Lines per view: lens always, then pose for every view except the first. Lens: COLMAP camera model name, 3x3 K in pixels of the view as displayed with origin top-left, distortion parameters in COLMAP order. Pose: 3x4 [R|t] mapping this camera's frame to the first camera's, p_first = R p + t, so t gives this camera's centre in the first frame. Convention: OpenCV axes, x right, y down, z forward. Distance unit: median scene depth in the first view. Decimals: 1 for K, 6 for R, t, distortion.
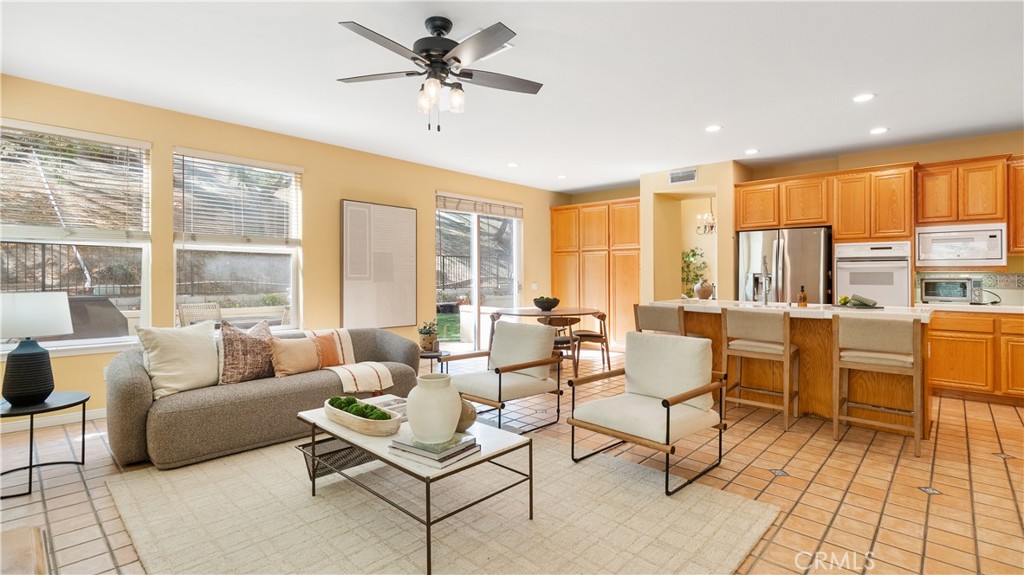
lens RADIAL K [[471.8, 0, 515.1], [0, 471.8, 268.8], [0, 0, 1]] dist [-0.005845, 0.003669]
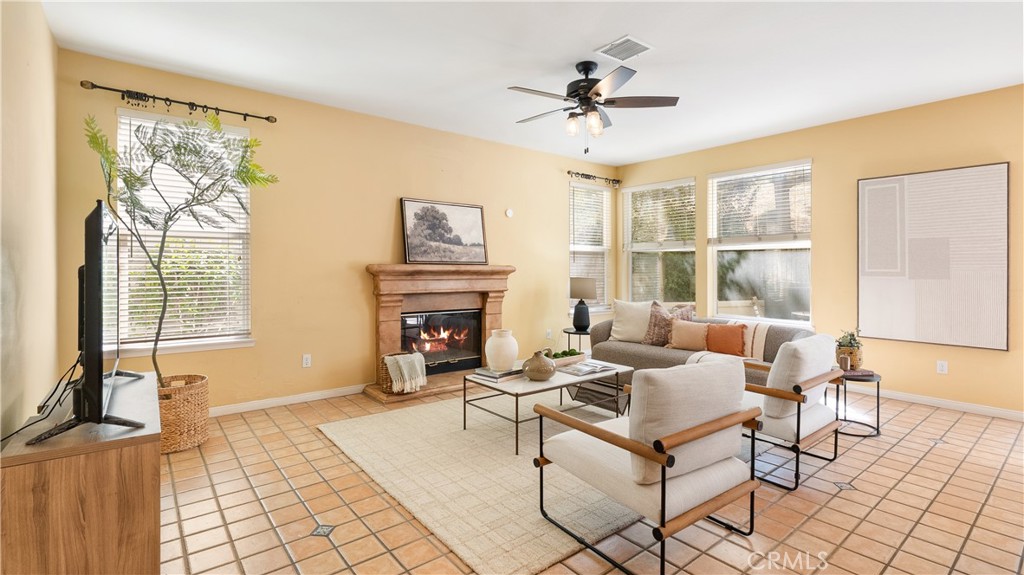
lens RADIAL K [[471.8, 0, 509.3], [0, 471.8, 268.1], [0, 0, 1]] dist [-0.005845, 0.003669]
pose [[-0.137106, -0.006766, -0.990533, 0.609932], [0.012699, 0.999882, -0.008587, 0.011975], [0.990475, -0.013756, -0.137004, 0.533684]]
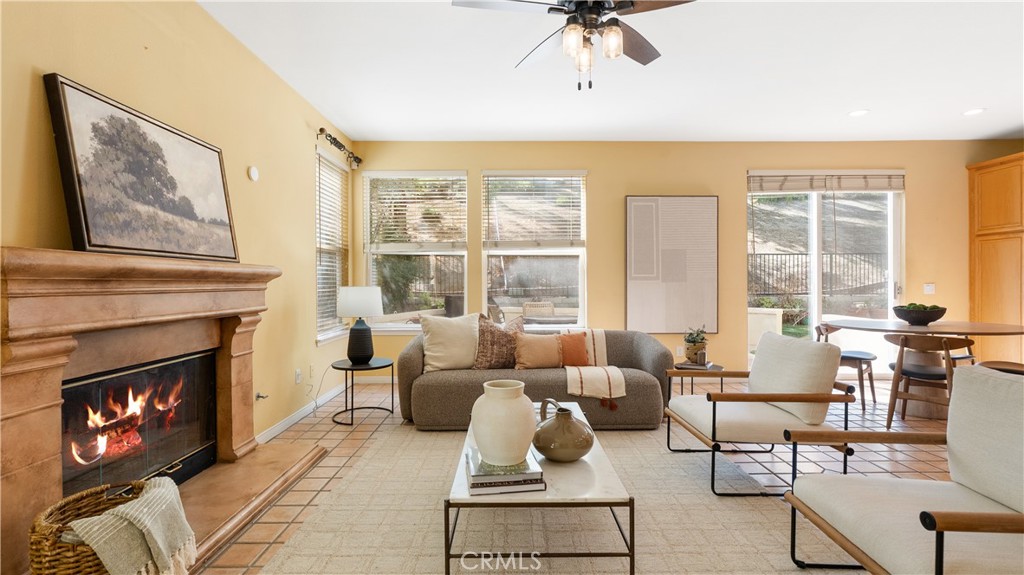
lens RADIAL K [[471.8, 0, 517.0], [0, 471.8, 282.8], [0, 0, 1]] dist [-0.005845, 0.003669]
pose [[0.690420, -0.006525, -0.723379, 0.189430], [0.018129, 0.999801, 0.008284, 0.019389], [0.723182, -0.018833, 0.690401, 0.192911]]
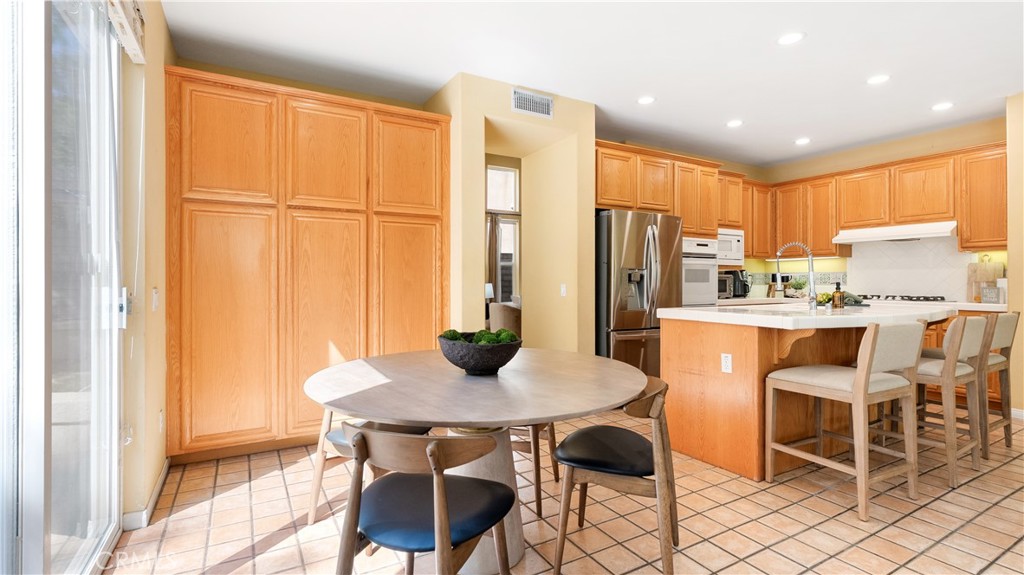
lens RADIAL K [[471.8, 0, 509.6], [0, 471.8, 281.8], [0, 0, 1]] dist [-0.005845, 0.003669]
pose [[0.295982, -0.002181, 0.955191, -0.286252], [-0.012799, 0.999899, 0.006249, 0.032286], [-0.955108, -0.014075, 0.295924, 1.106951]]
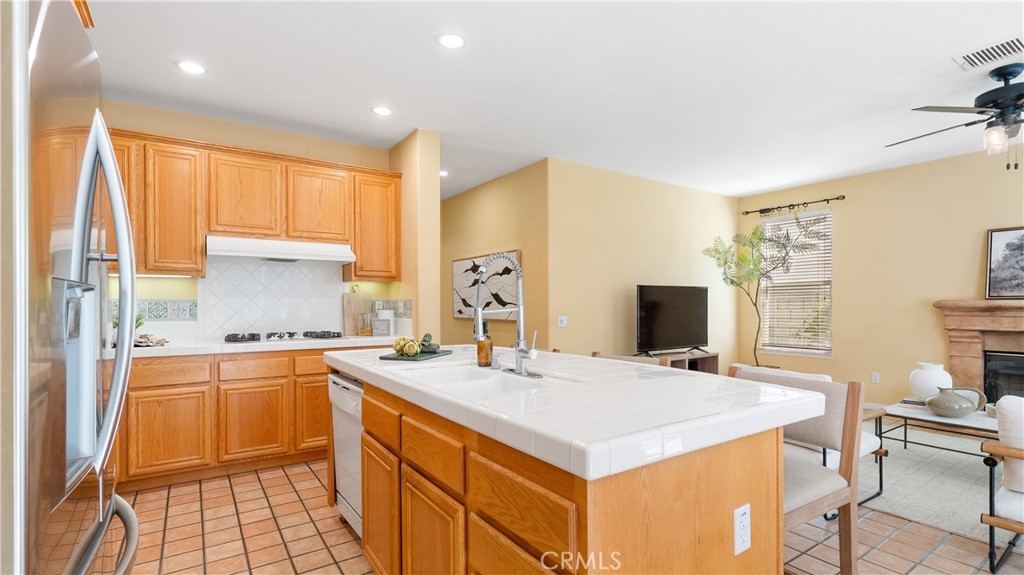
lens RADIAL K [[471.8, 0, 508.7], [0, 471.8, 300.6], [0, 0, 1]] dist [-0.005845, 0.003669]
pose [[-0.974107, -0.000178, 0.226087, 0.390841], [-0.005839, 0.999686, -0.024369, 0.022324], [-0.226012, -0.025058, -0.973802, 1.283304]]
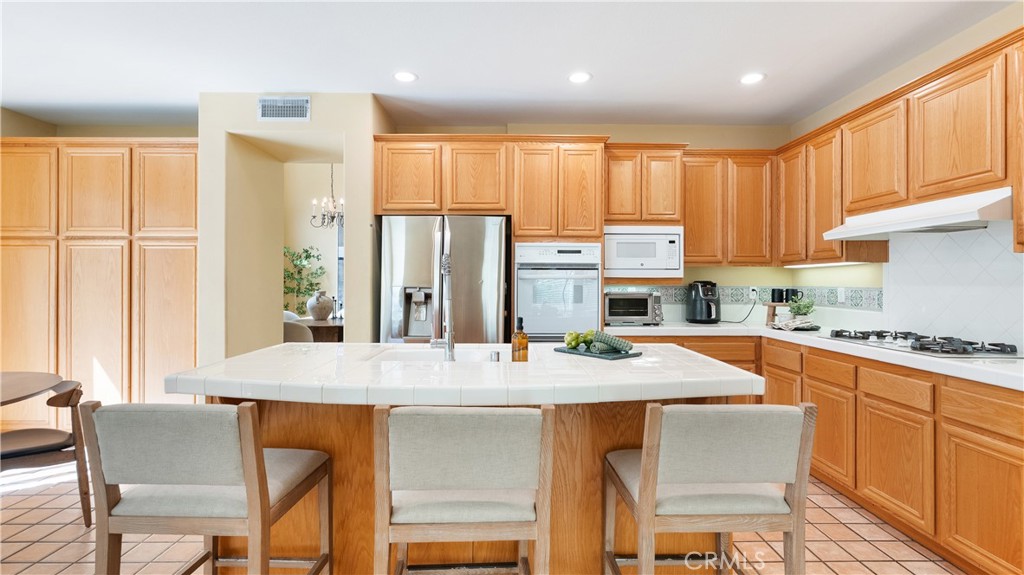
lens RADIAL K [[471.8, 0, 508.0], [0, 471.8, 280.3], [0, 0, 1]] dist [-0.005845, 0.003669]
pose [[0.725566, 0.000941, 0.688152, 0.219822], [-0.010319, 0.999902, 0.009512, -0.005935], [-0.688075, -0.014002, 0.725504, 0.550853]]
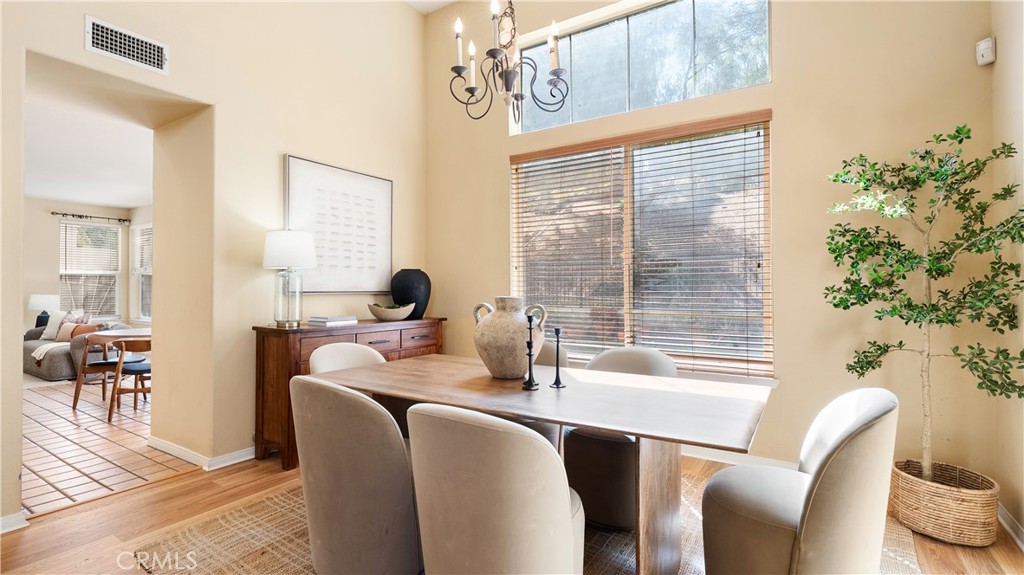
lens RADIAL K [[471.8, 0, 504.3], [0, 471.8, 287.5], [0, 0, 1]] dist [-0.005845, 0.003669]
pose [[0.167045, -0.003887, -0.985942, 1.190437], [0.018400, 0.999830, -0.000824, 0.032464], [0.985778, -0.018004, 0.167088, 1.768956]]
